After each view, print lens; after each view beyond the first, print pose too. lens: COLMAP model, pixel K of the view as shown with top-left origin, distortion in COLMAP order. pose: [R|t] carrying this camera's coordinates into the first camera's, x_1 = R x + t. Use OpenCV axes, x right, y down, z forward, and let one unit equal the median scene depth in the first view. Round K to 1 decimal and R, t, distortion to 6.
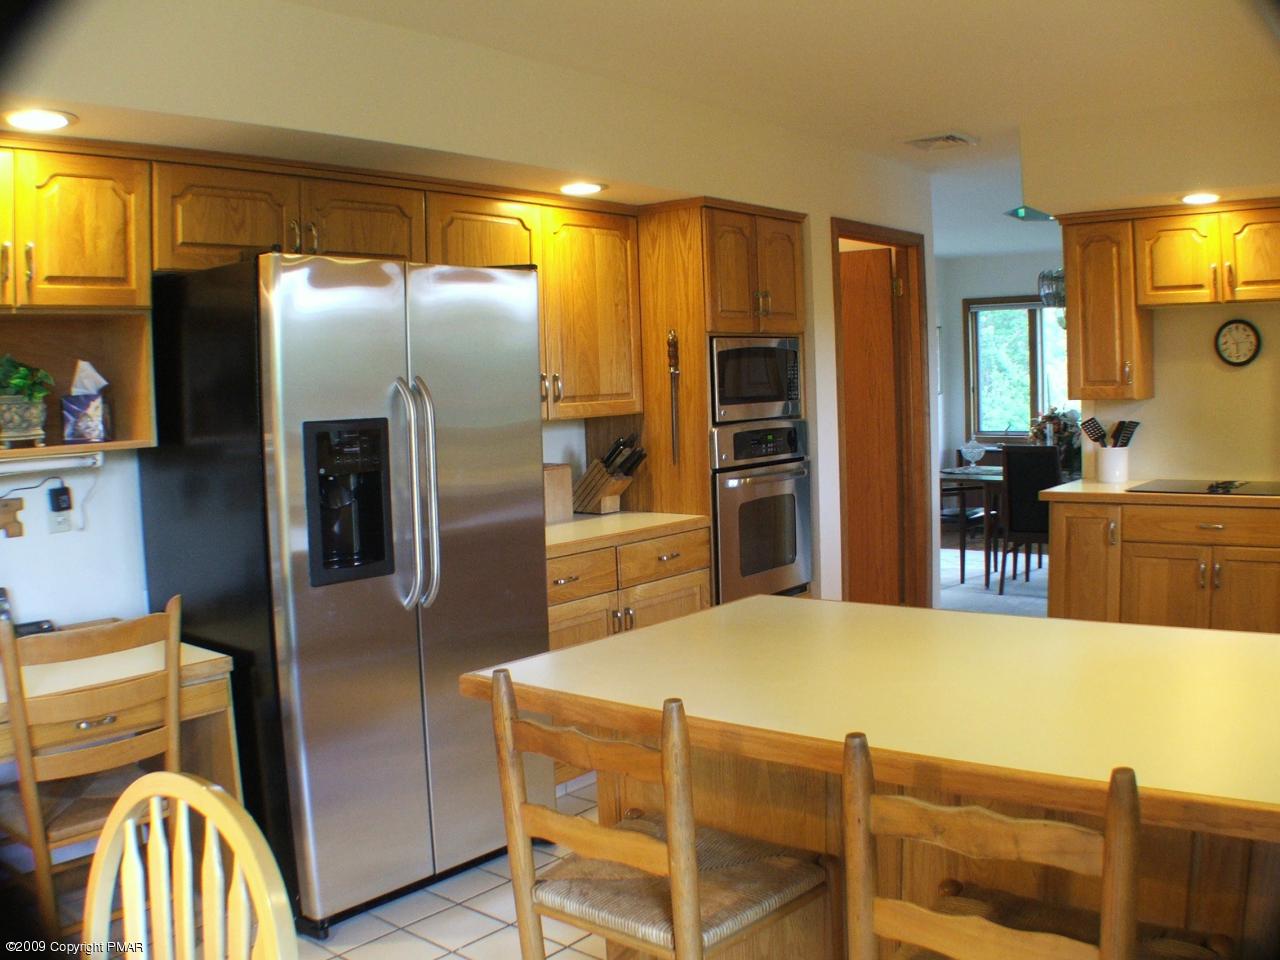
lens RADIAL K [[1146.6, 0, 649.7], [0, 1146.6, 478.9], [0, 0, 1]] dist [-0.286957, 0.155648]
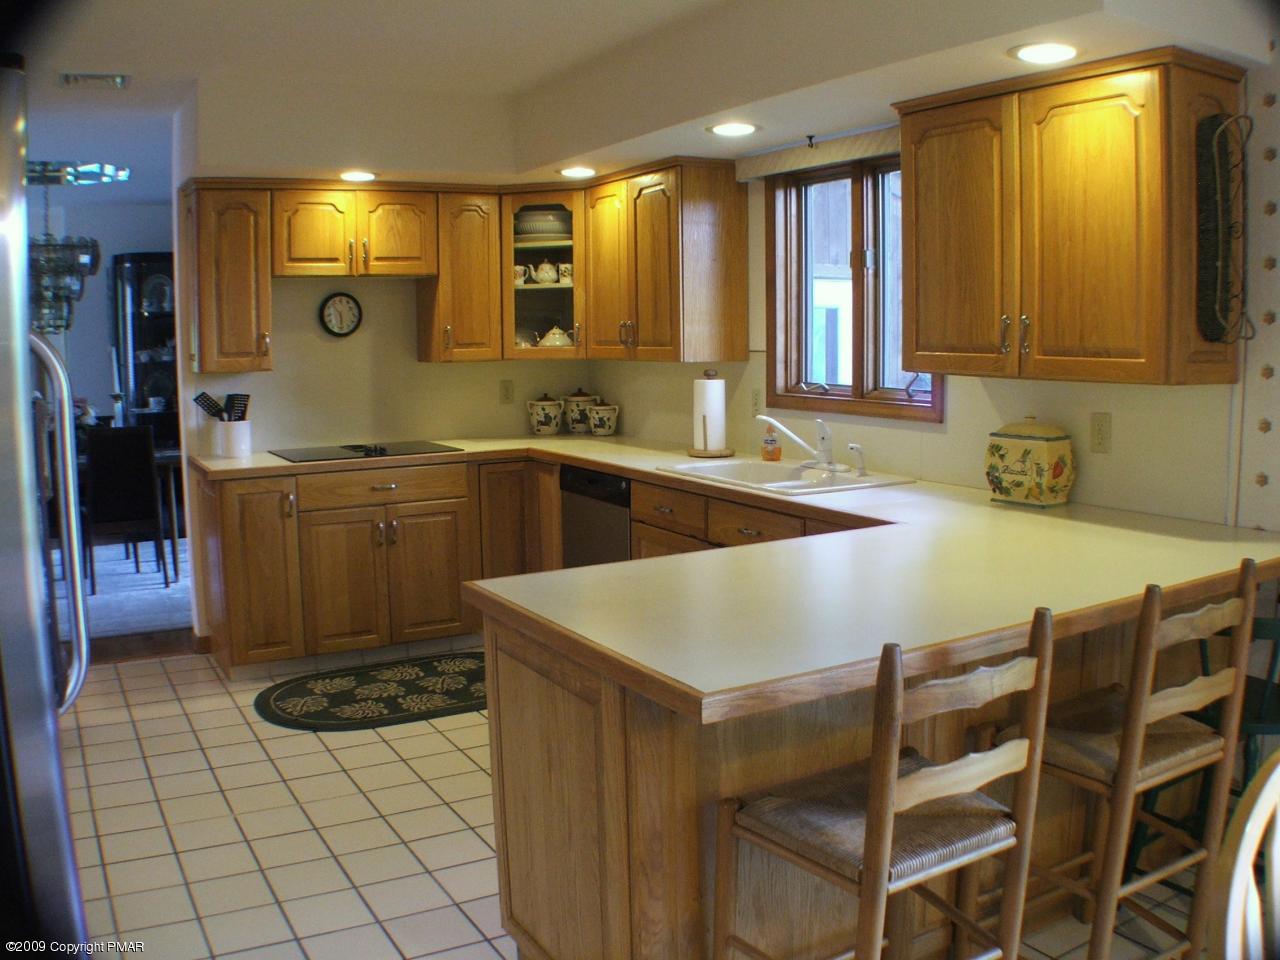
lens RADIAL K [[1146.6, 0, 649.7], [0, 1146.6, 478.9], [0, 0, 1]] dist [-0.286957, 0.155648]
pose [[0.358188, -0.082425, 0.930004, -0.398955], [0.072016, 0.995567, 0.060499, -0.011495], [-0.930868, 0.045305, 0.362536, 0.331618]]
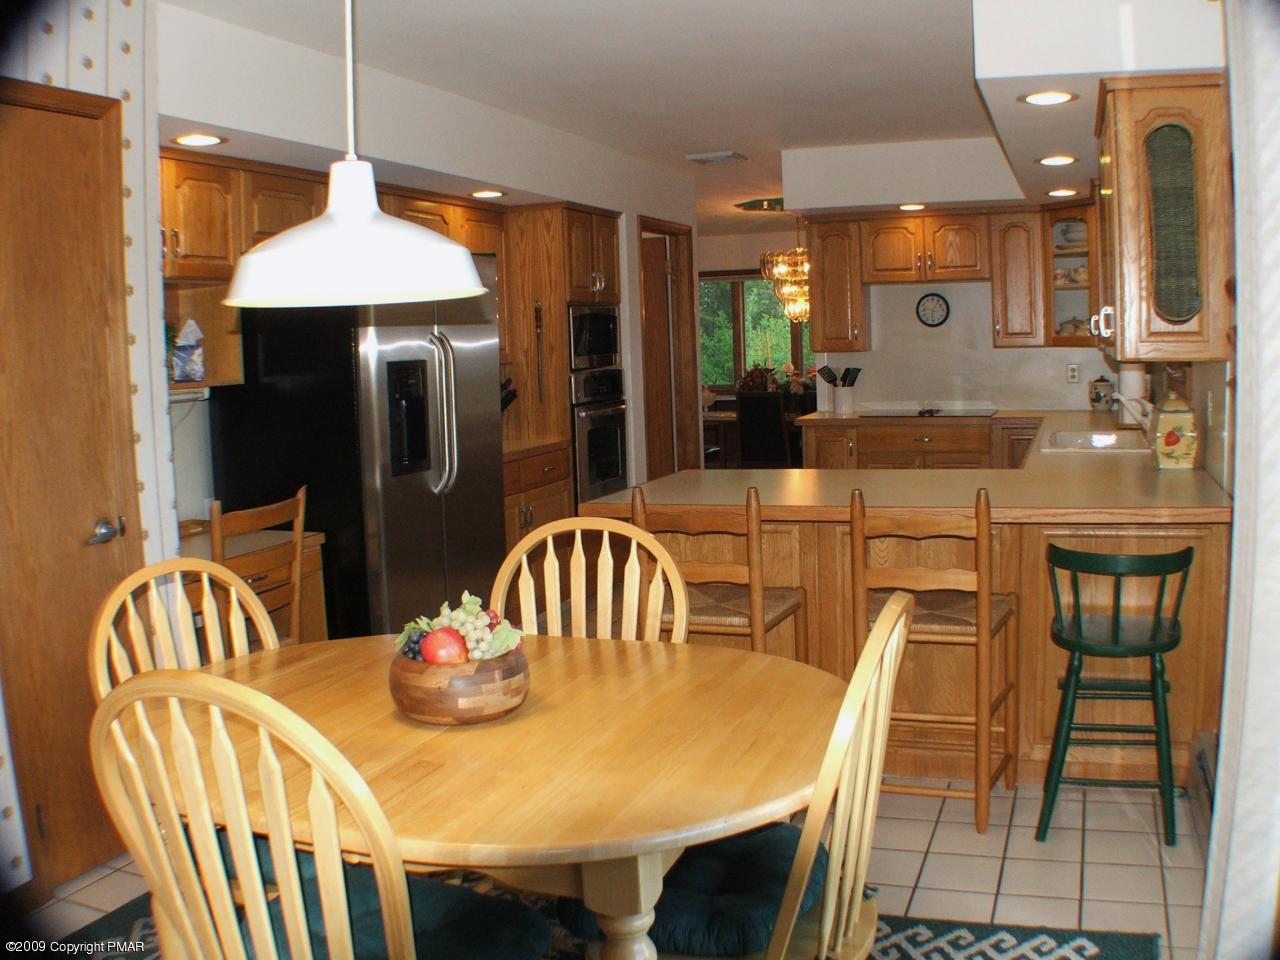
lens RADIAL K [[1146.6, 0, 649.7], [0, 1146.6, 478.9], [0, 0, 1]] dist [-0.286957, 0.155648]
pose [[0.951747, -0.034219, 0.304969, -0.258933], [0.025828, 0.999170, 0.031508, 0.037375], [-0.305794, -0.022111, 0.951841, -0.291408]]
